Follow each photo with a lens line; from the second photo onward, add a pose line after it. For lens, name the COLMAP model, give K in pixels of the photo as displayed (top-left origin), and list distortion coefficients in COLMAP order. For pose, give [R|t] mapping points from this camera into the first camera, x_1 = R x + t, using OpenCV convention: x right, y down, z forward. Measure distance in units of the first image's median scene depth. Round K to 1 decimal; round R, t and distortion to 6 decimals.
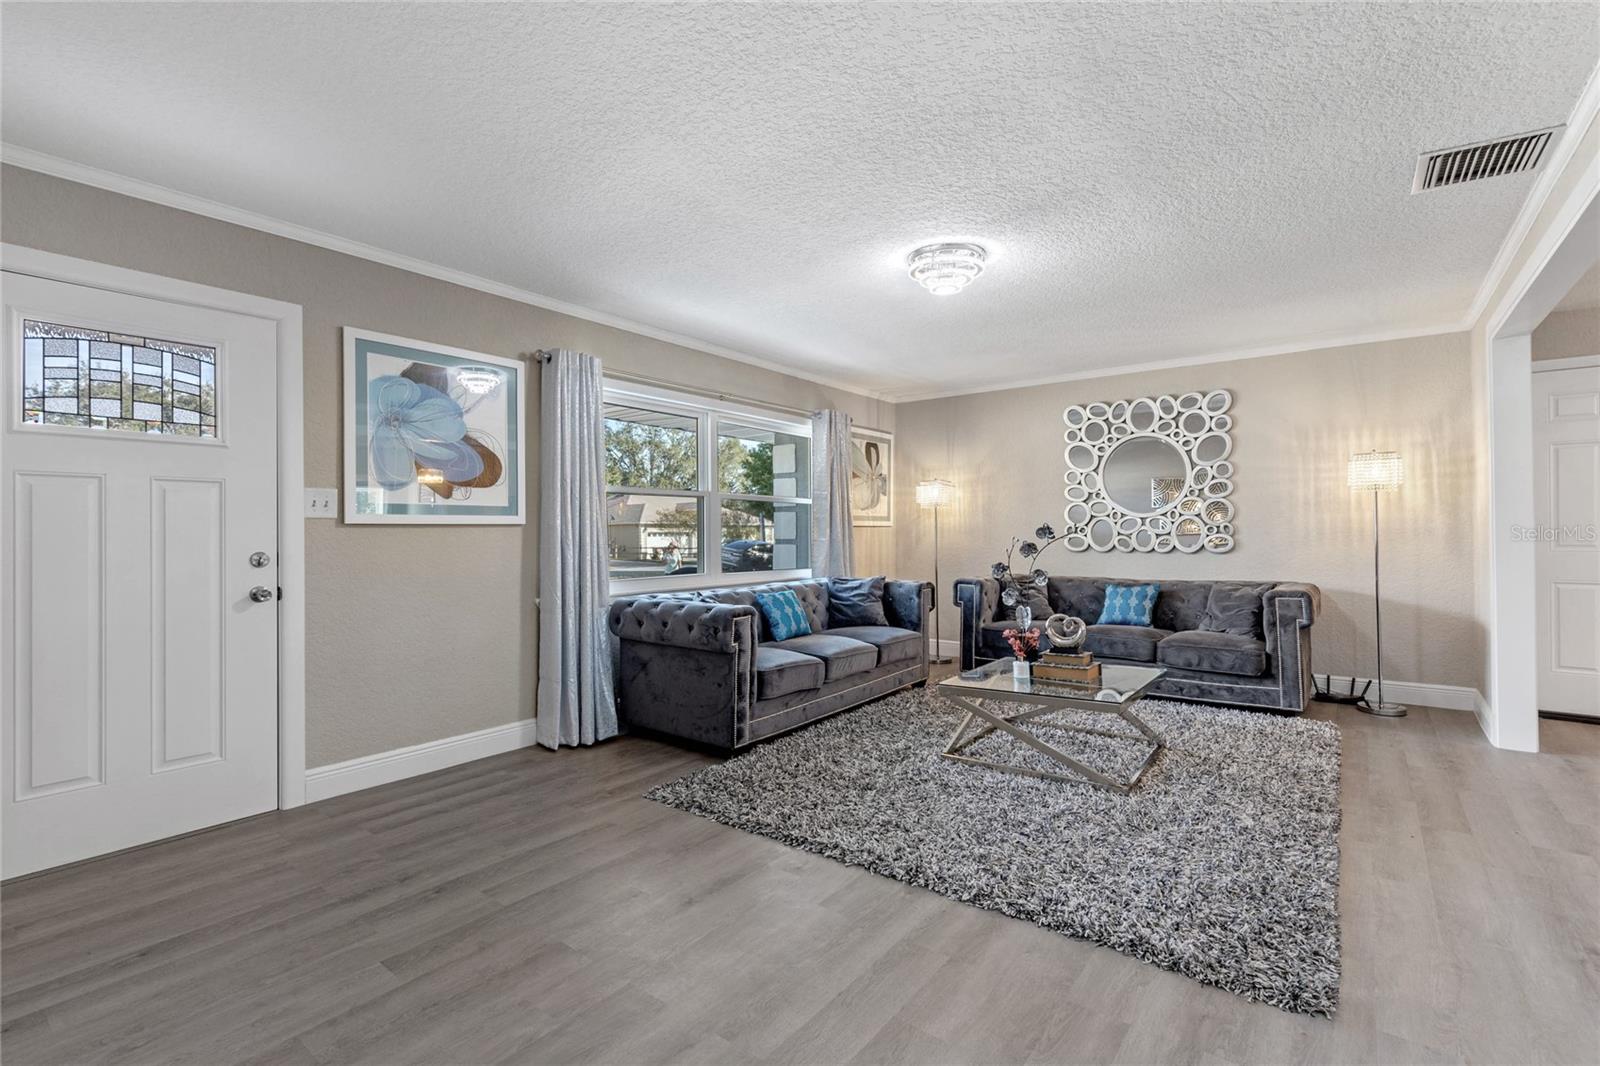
lens RADIAL K [[730.5, 0, 809.9], [0, 730.5, 525.9], [0, 0, 1]] dist [0.010454, -0.000881]
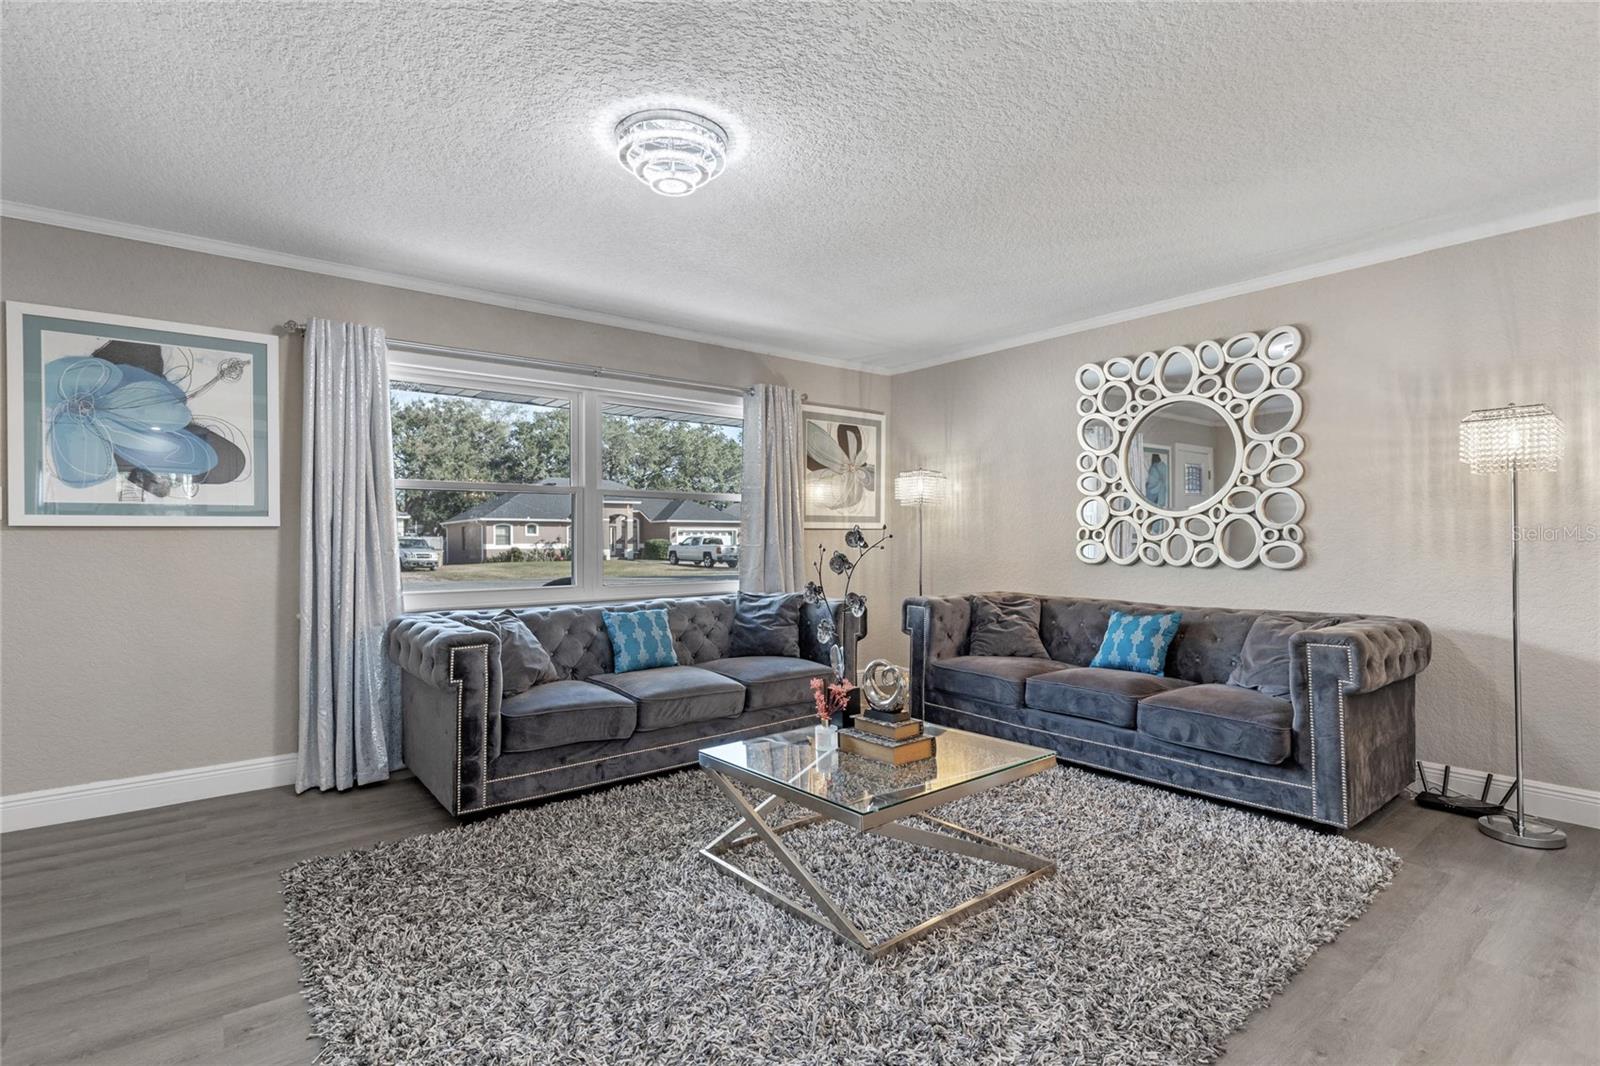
lens RADIAL K [[767.5, 0, 799.7], [0, 767.5, 538.4], [0, 0, 1]] dist [-0.002401, 0.002163]
pose [[0.967845, 0.004198, -0.251512, 0.340305], [-0.000733, 0.999904, 0.013868, -0.000929], [0.251546, -0.013238, 0.967755, 0.228803]]
